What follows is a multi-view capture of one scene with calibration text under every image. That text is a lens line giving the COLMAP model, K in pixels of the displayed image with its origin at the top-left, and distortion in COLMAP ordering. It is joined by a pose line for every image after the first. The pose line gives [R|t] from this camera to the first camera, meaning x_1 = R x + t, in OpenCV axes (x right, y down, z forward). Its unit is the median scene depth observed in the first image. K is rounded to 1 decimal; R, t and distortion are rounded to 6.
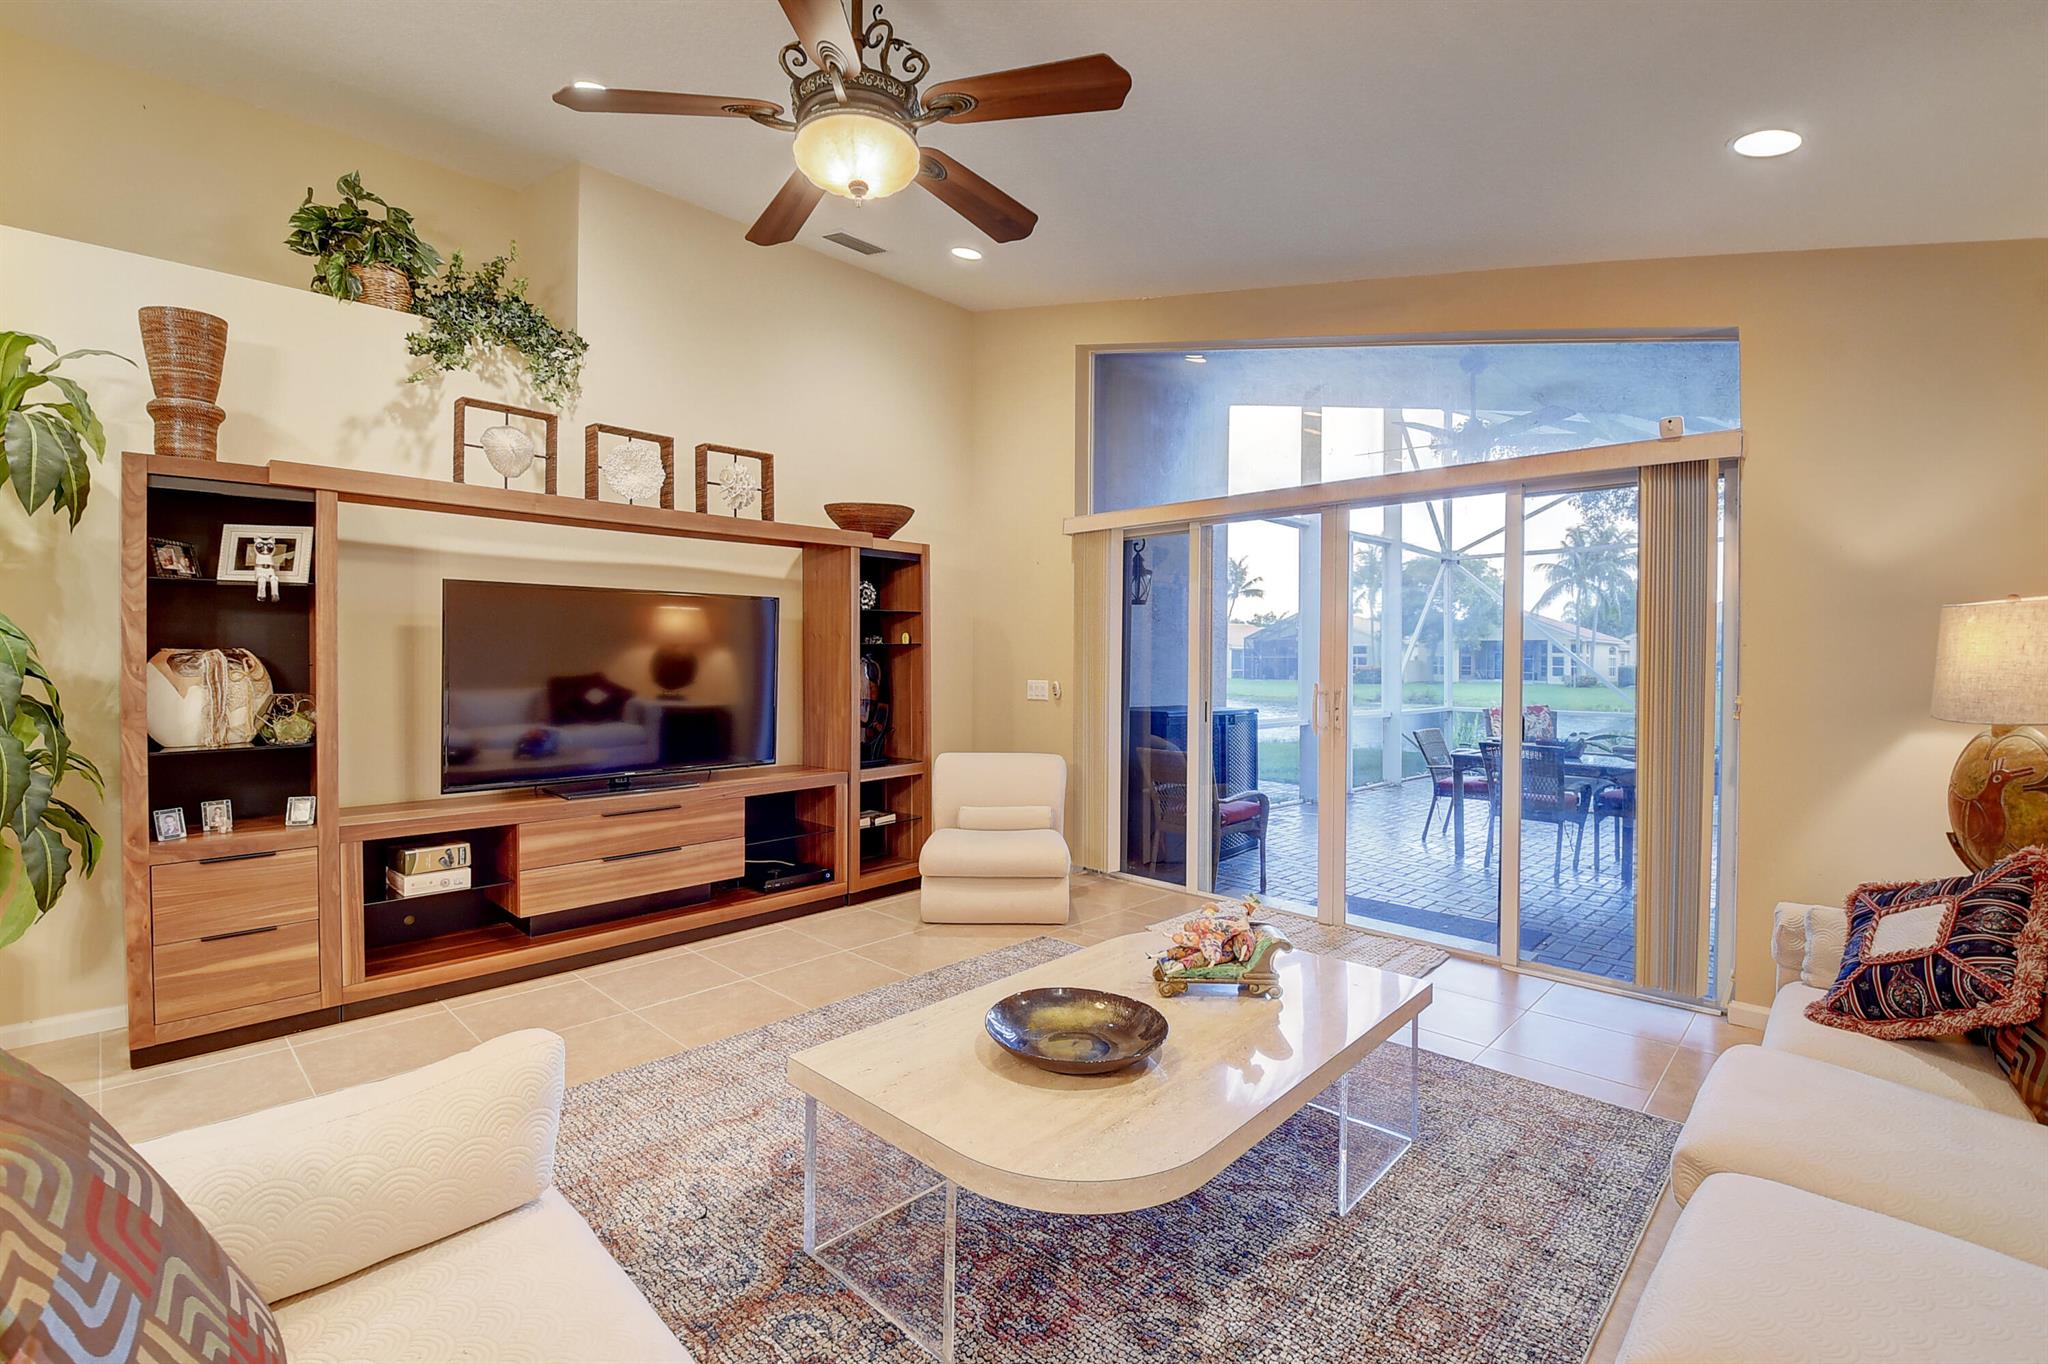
lens RADIAL K [[902.8, 0, 1023.3], [0, 902.8, 659.0], [0, 0, 1]] dist [0.014992, -0.022315]
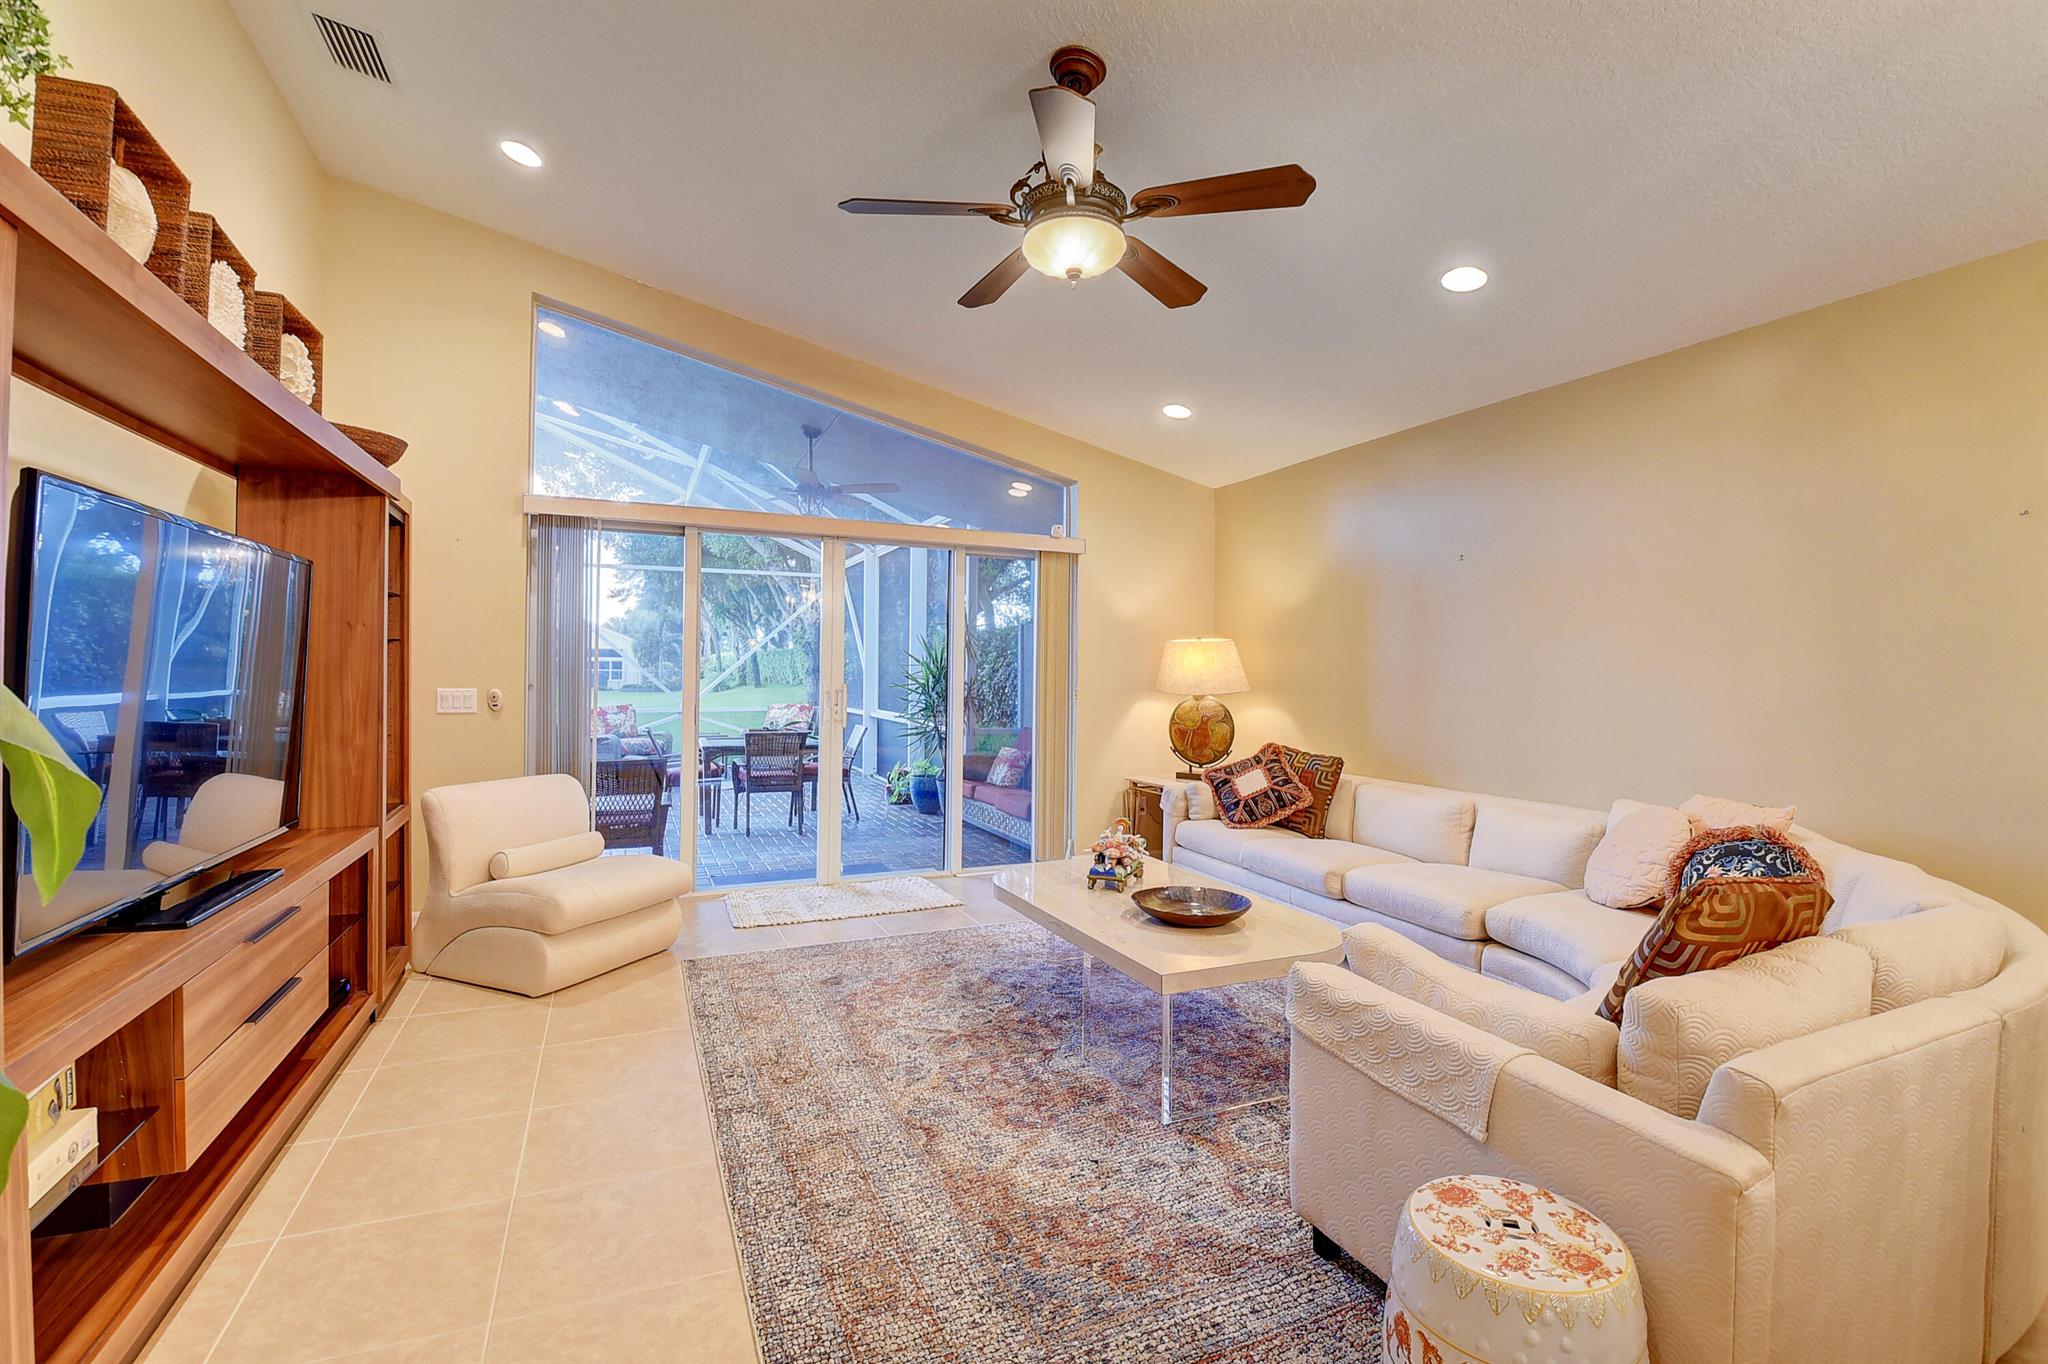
lens RADIAL K [[901.2, 0, 1019.0], [0, 901.2, 656.6], [0, 0, 1]] dist [0.015121, -0.028943]
pose [[0.387095, 0.009535, 0.921990, -1.054728], [-0.004508, 0.999954, -0.008449, -0.002958], [-0.922029, -0.000886, 0.387121, 0.474179]]
